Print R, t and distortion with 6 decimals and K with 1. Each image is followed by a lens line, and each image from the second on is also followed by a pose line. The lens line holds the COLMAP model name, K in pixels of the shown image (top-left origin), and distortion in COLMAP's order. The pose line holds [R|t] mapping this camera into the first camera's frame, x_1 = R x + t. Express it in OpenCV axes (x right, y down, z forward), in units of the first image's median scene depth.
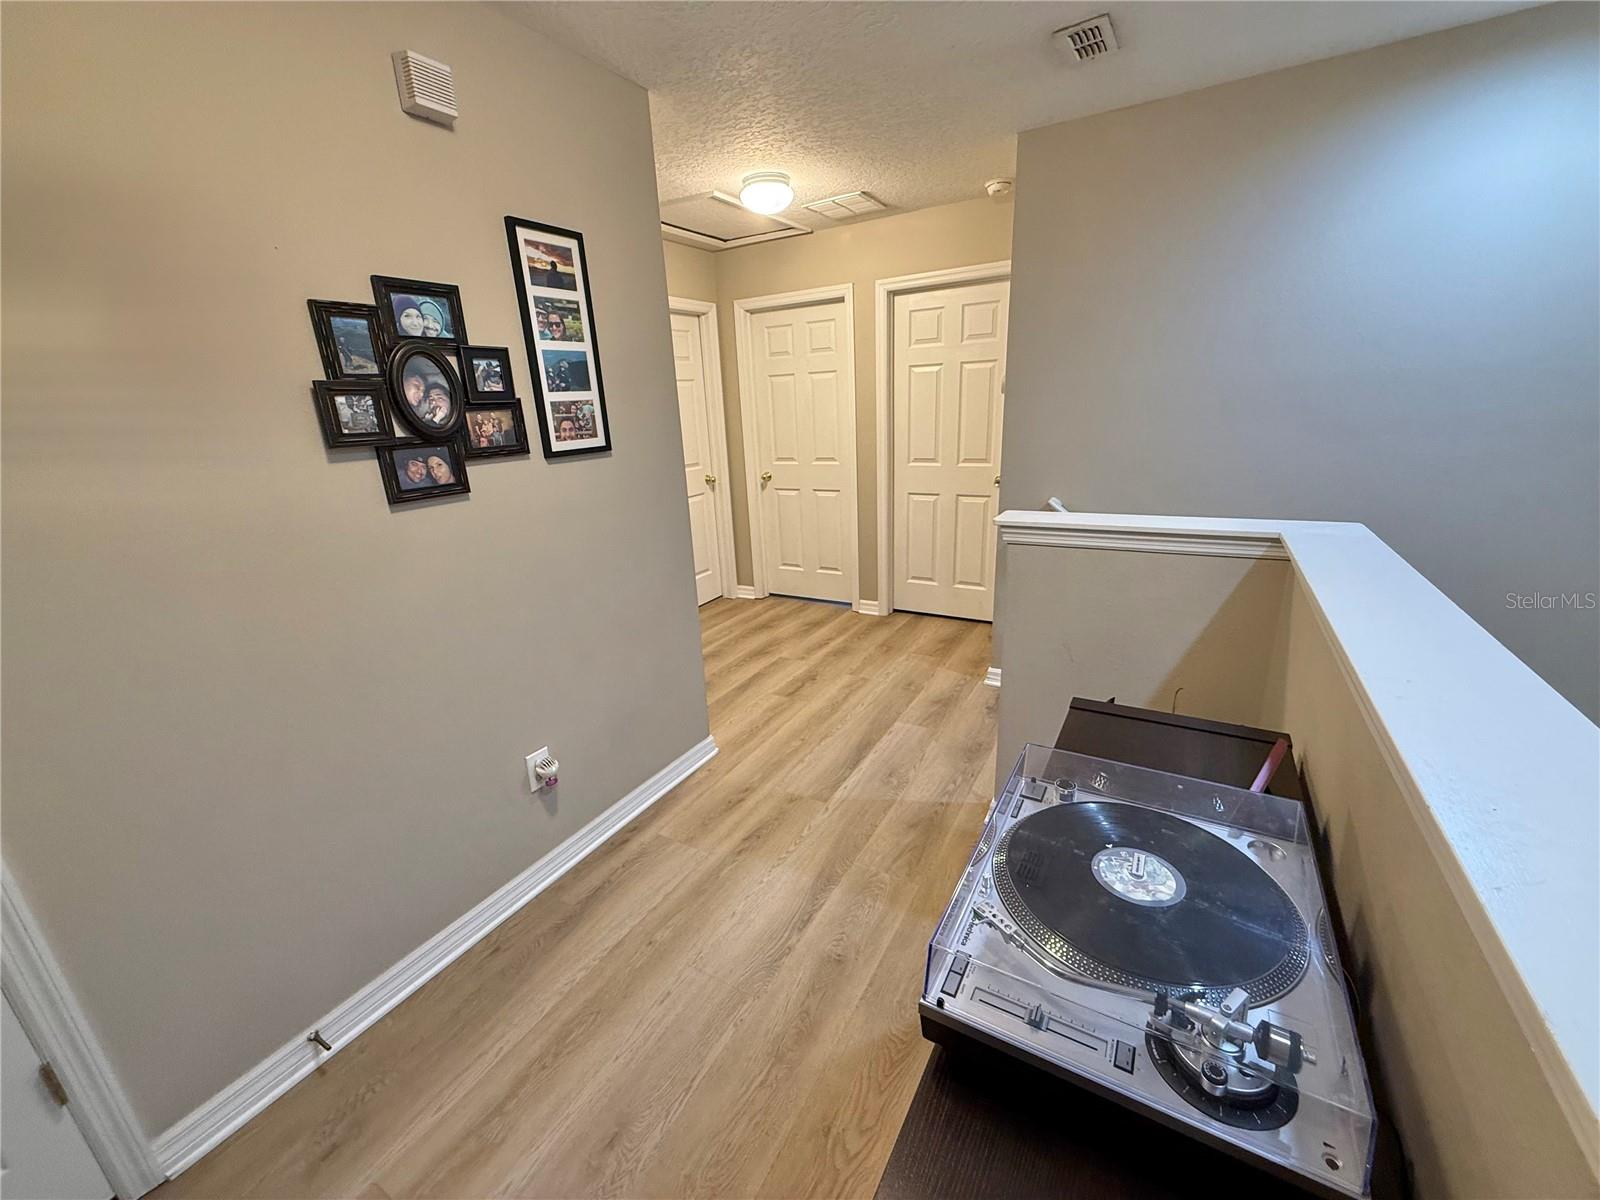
lens RADIAL K [[639.8, 0, 796.9], [0, 639.8, 602.3], [0, 0, 1]] dist [0.002117, 0.000331]
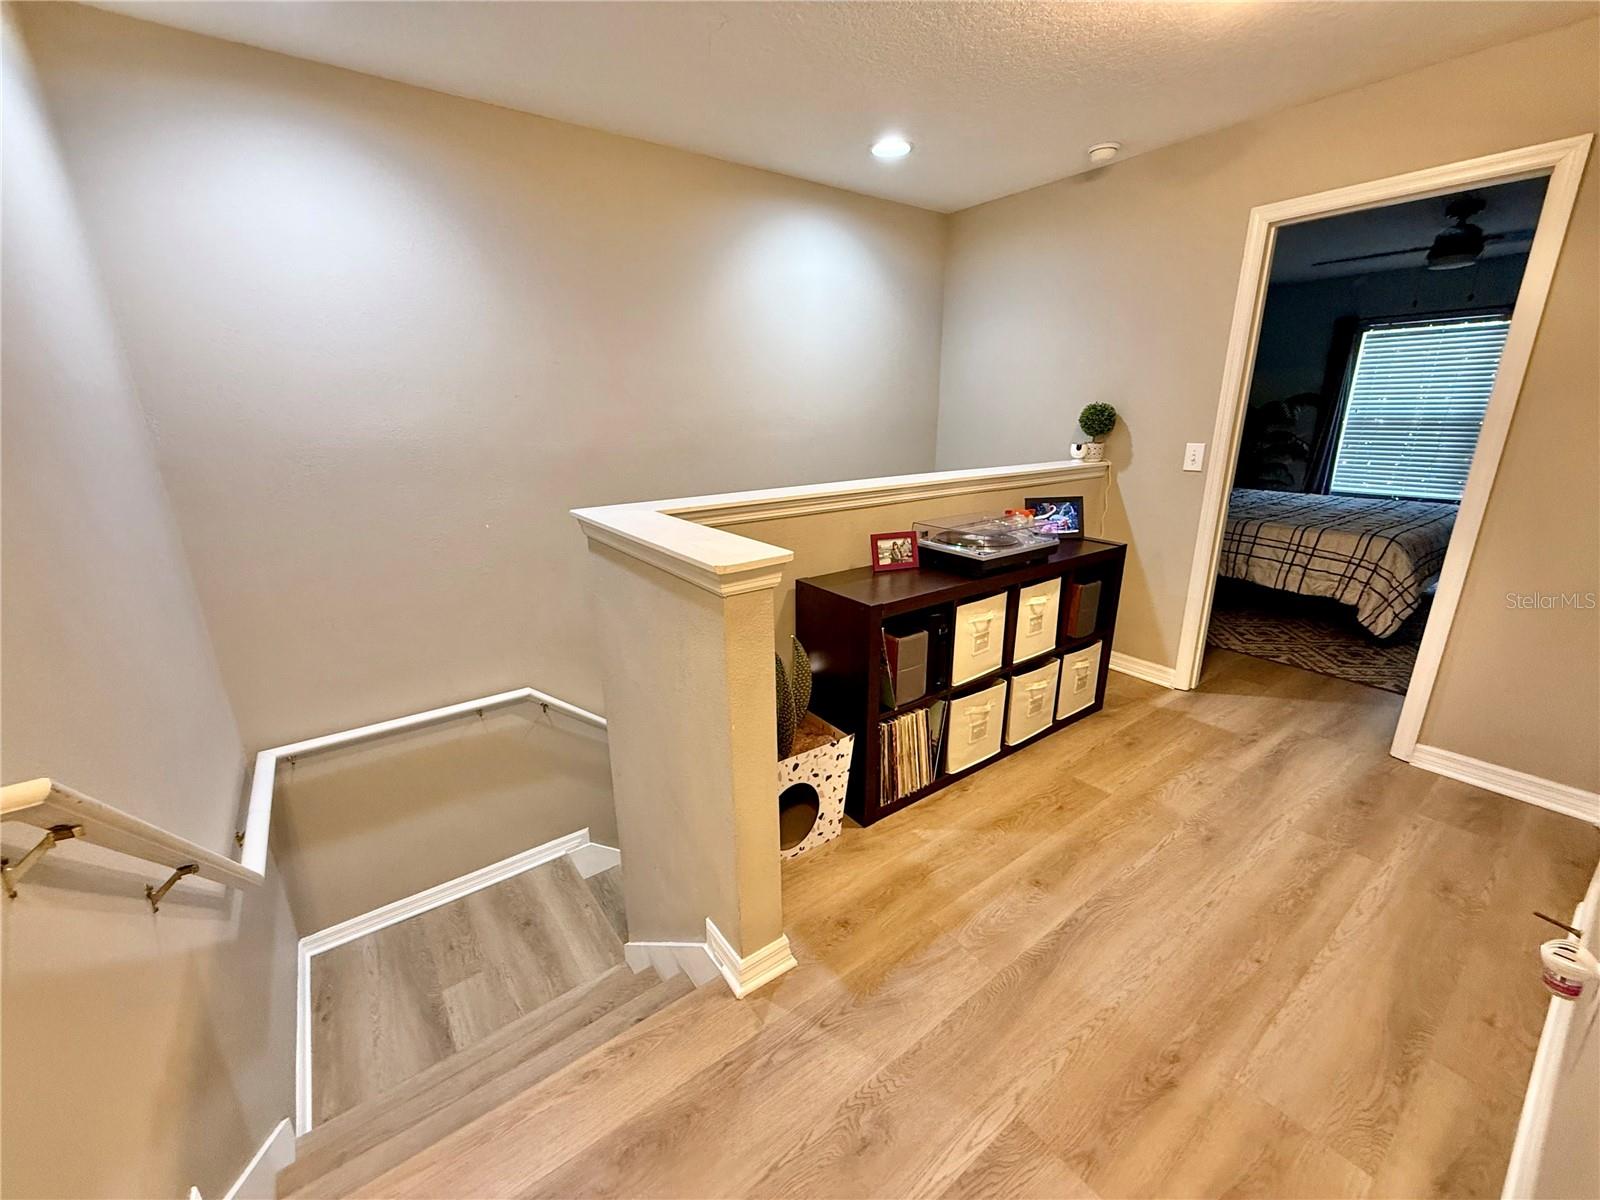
lens RADIAL K [[639.8, 0, 793.7], [0, 639.8, 596.6], [0, 0, 1]] dist [0.002117, 0.000331]
pose [[-0.916417, -0.054338, 0.396520, 0.033543], [0.174244, 0.837751, 0.517507, -0.421297], [-0.360305, 0.543343, -0.758260, 1.466762]]
